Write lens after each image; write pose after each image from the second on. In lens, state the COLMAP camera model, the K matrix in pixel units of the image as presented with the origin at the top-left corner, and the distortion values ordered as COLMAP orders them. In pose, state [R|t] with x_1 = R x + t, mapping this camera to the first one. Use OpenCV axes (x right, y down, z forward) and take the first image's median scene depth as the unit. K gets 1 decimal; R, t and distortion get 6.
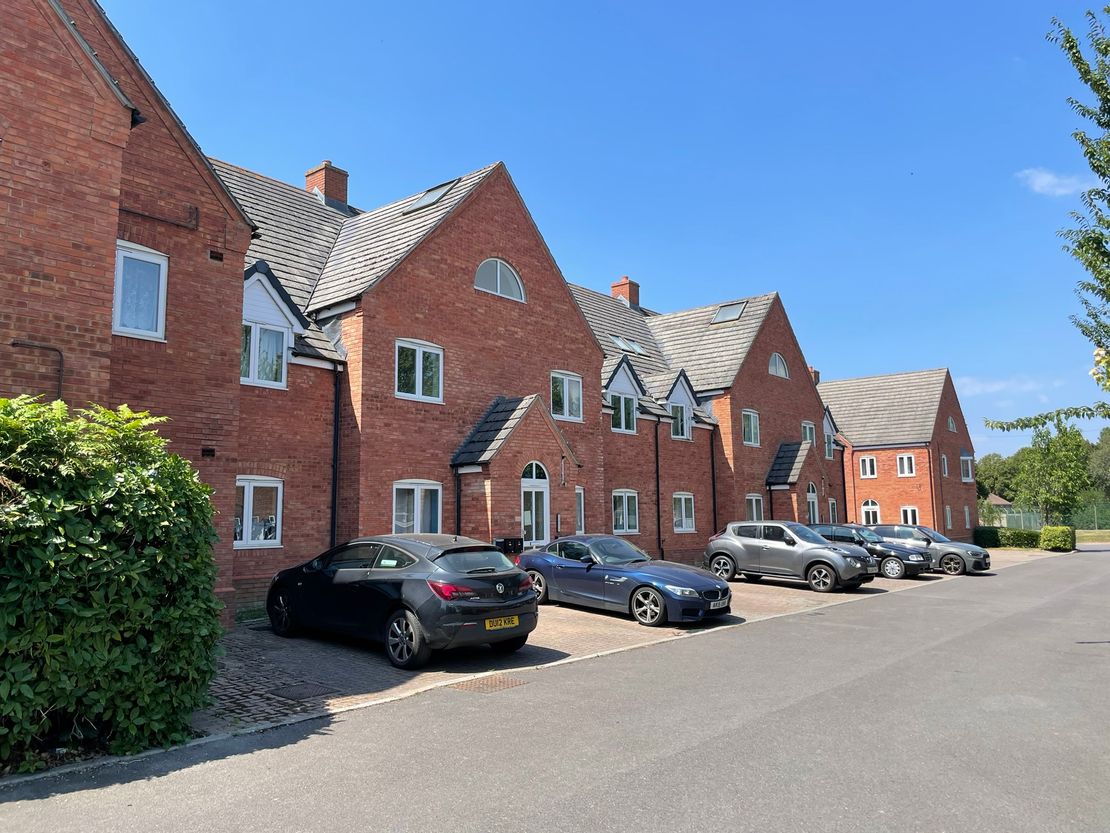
lens RADIAL K [[840.8, 0, 555.0], [0, 840.8, 416.5], [0, 0, 1]] dist [-0.000589, -0.002989]
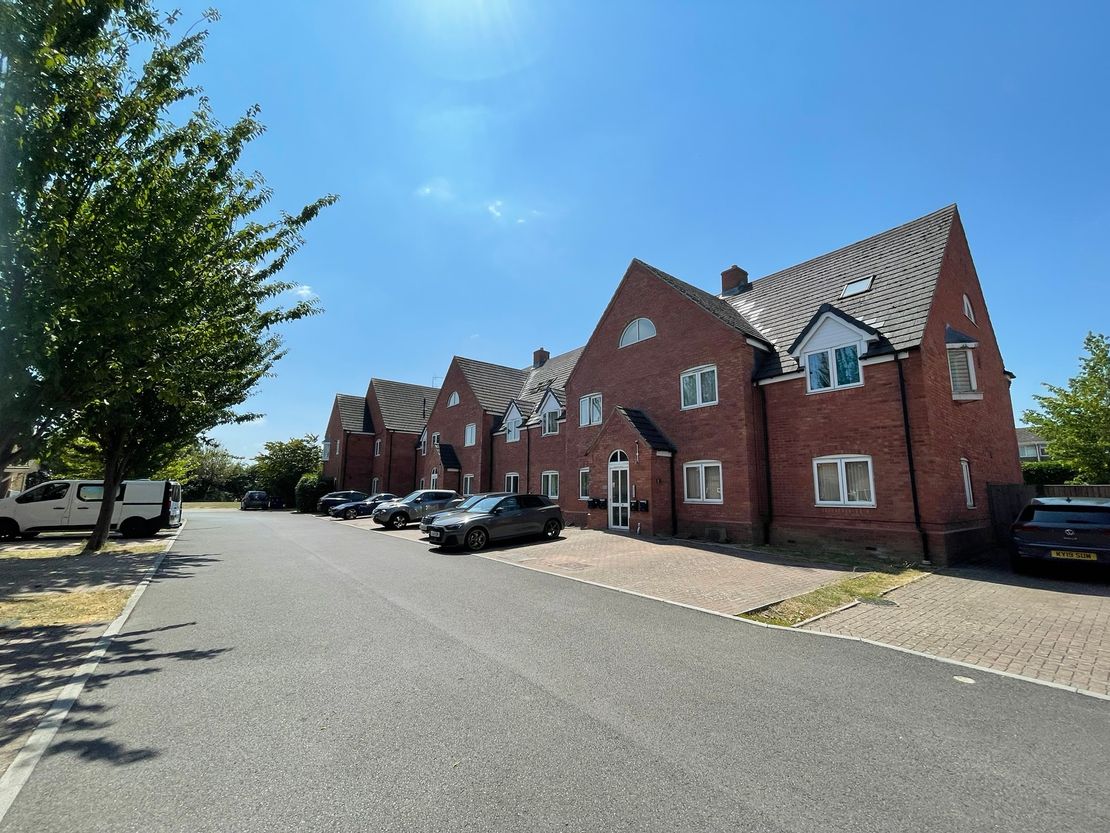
lens RADIAL K [[472.6, 0, 555.0], [0, 472.6, 416.5], [0, 0, 1]] dist [0.000158, -0.000008]
pose [[-0.194468, -0.151120, -0.969198, 0.822941], [0.125134, 0.976167, -0.177314, 0.129976], [0.972895, -0.155761, -0.170923, 1.039747]]
